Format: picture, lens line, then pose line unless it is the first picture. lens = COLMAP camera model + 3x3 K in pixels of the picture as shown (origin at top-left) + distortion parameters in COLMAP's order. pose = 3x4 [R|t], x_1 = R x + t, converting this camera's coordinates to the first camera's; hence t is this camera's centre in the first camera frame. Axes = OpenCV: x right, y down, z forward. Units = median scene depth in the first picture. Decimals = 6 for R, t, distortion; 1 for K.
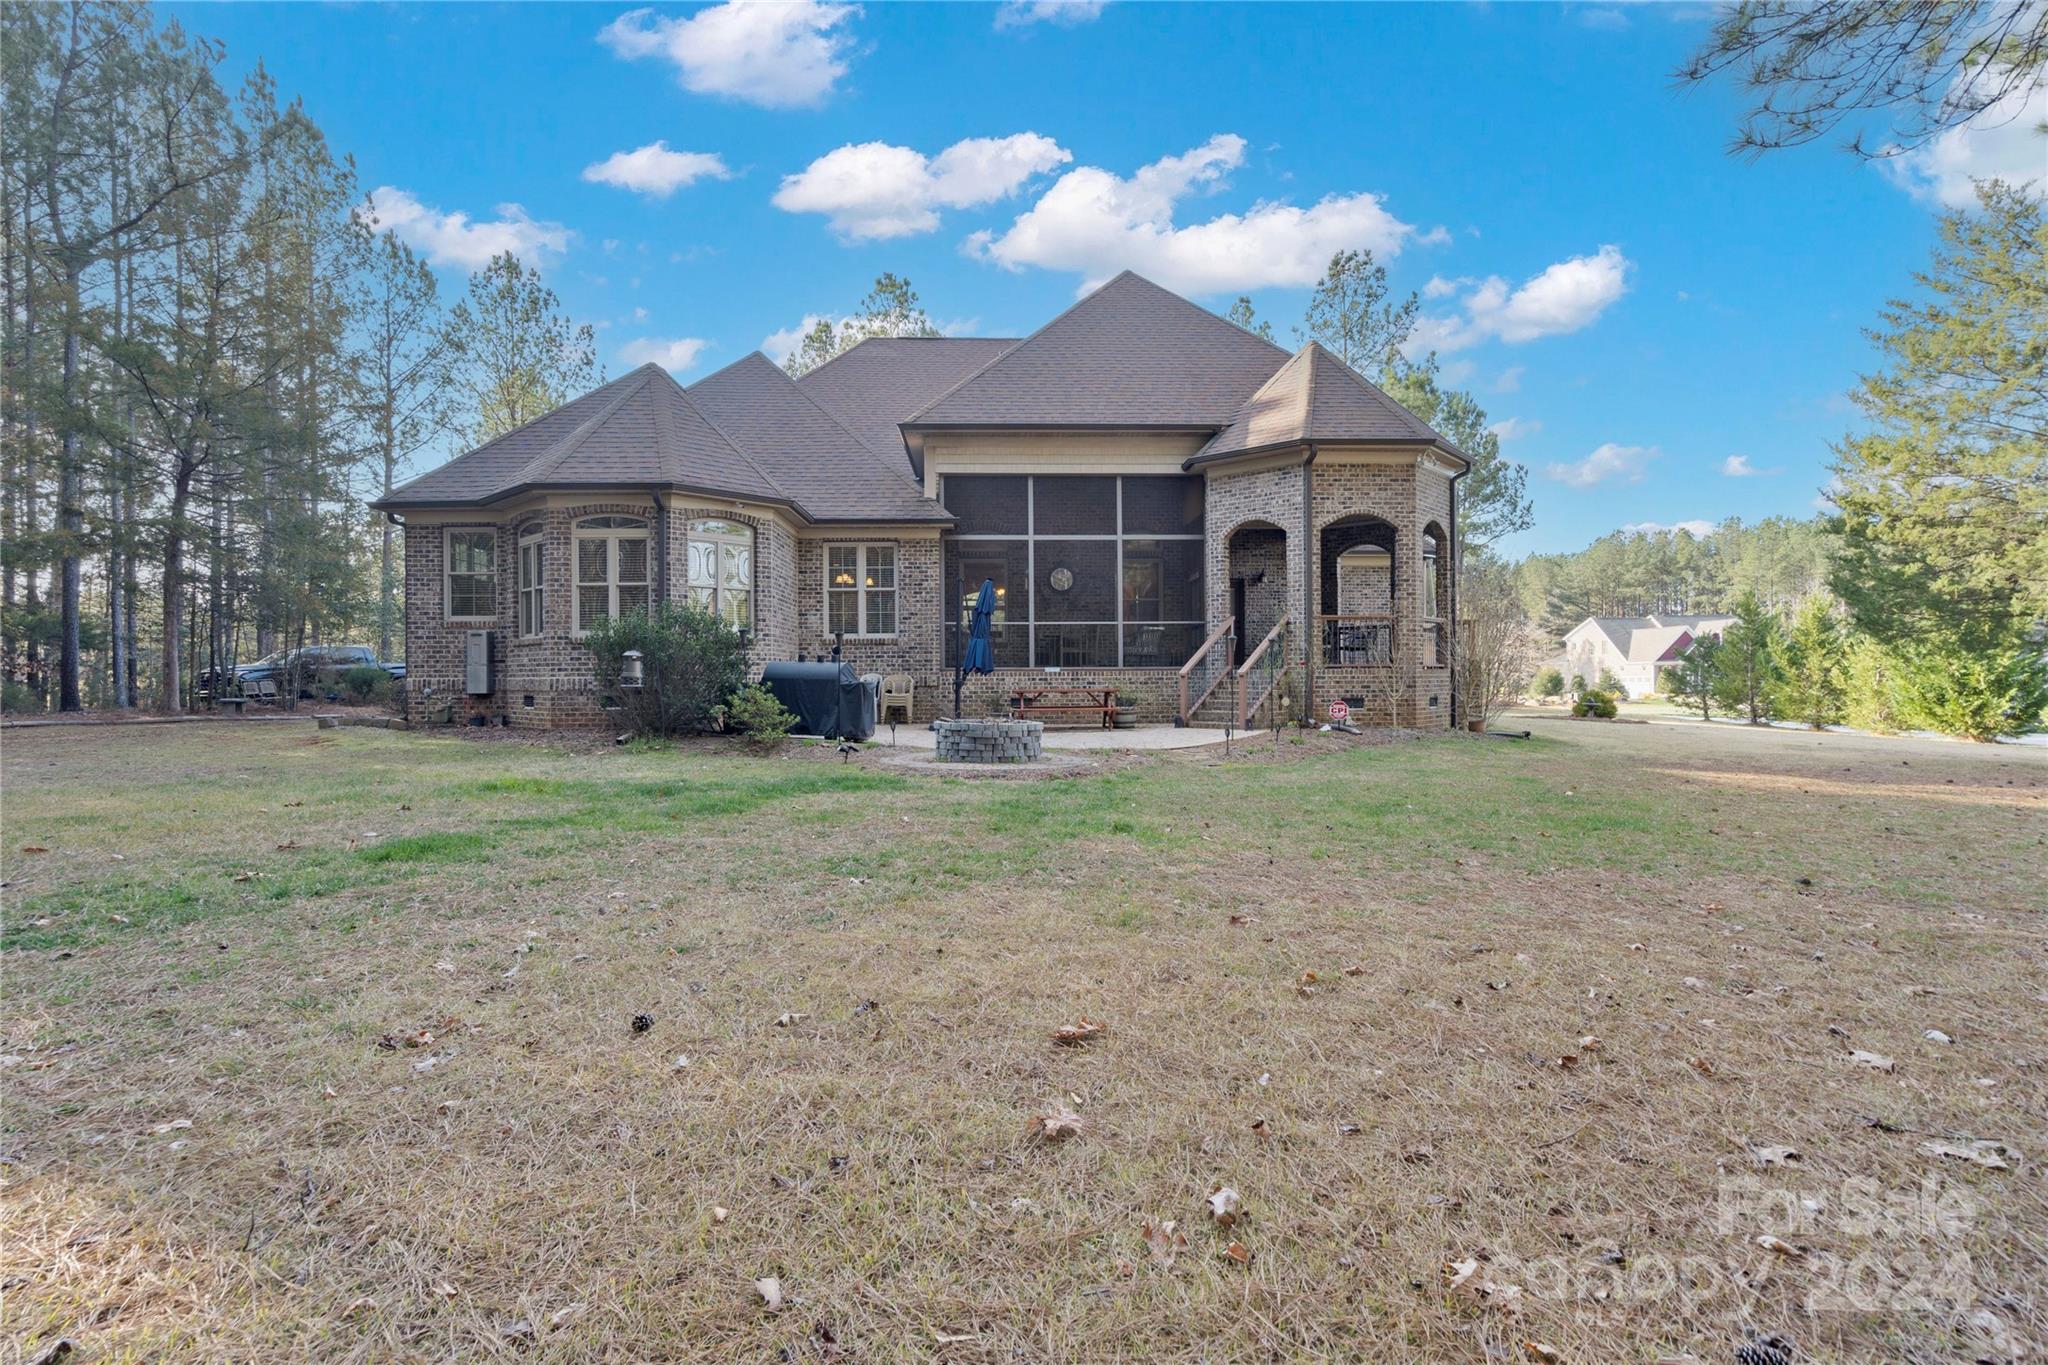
lens RADIAL K [[950.8, 0, 1008.6], [0, 950.8, 651.7], [0, 0, 1]] dist [-0.002773, 0.000998]
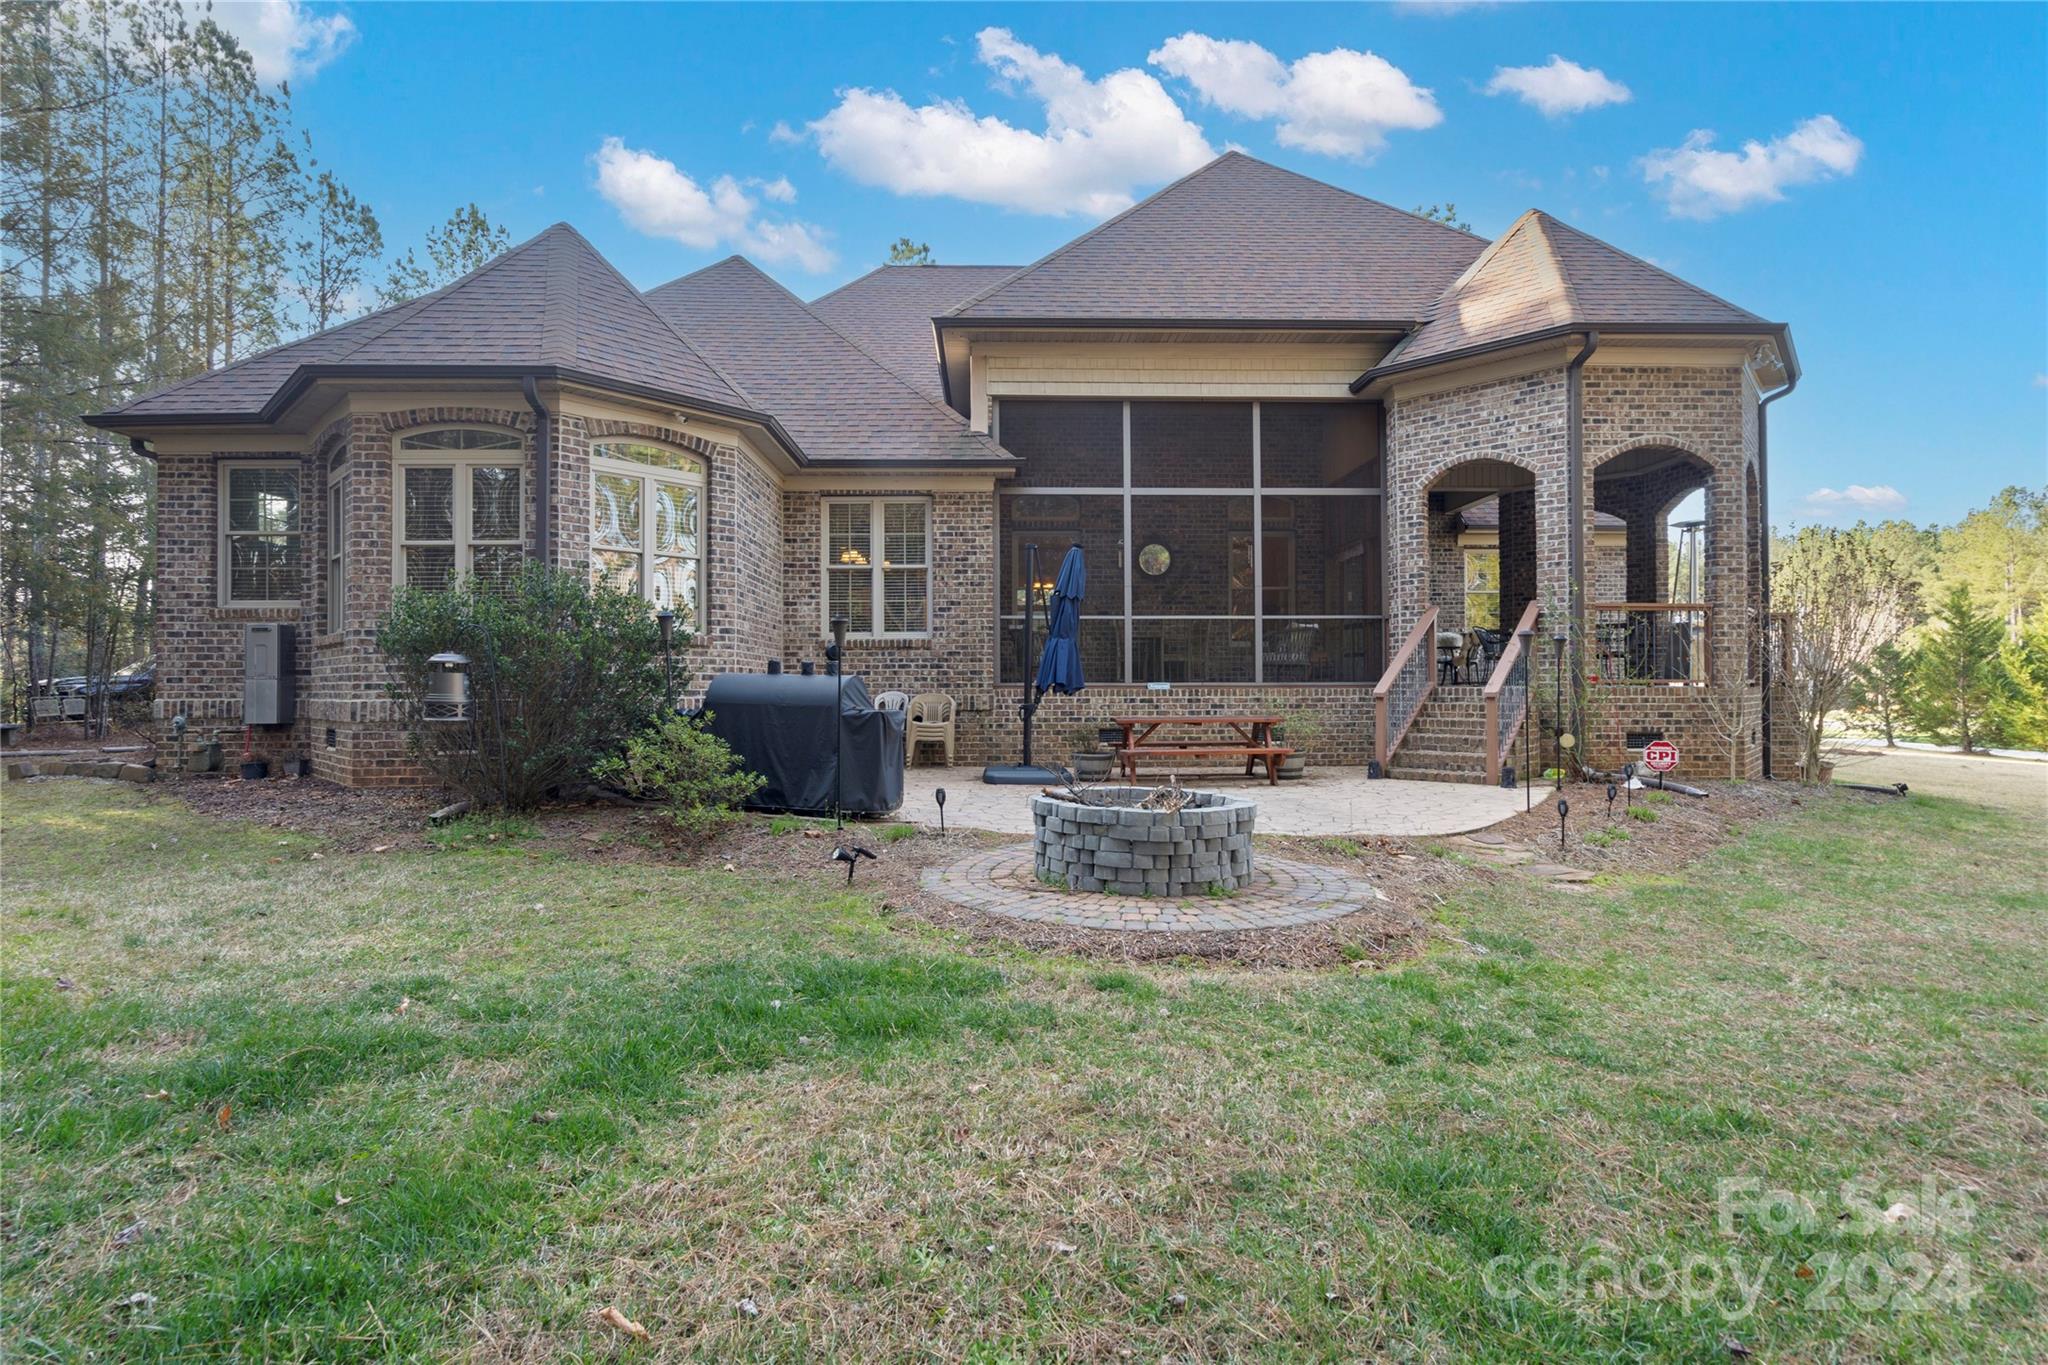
lens RADIAL K [[950.8, 0, 1008.6], [0, 950.8, 651.7], [0, 0, 1]] dist [-0.002773, 0.000998]
pose [[0.999939, 0.001952, -0.010895, -0.055991], [-0.002089, 0.999919, -0.012578, 0.003152], [0.010870, 0.012600, 0.999862, 0.338214]]
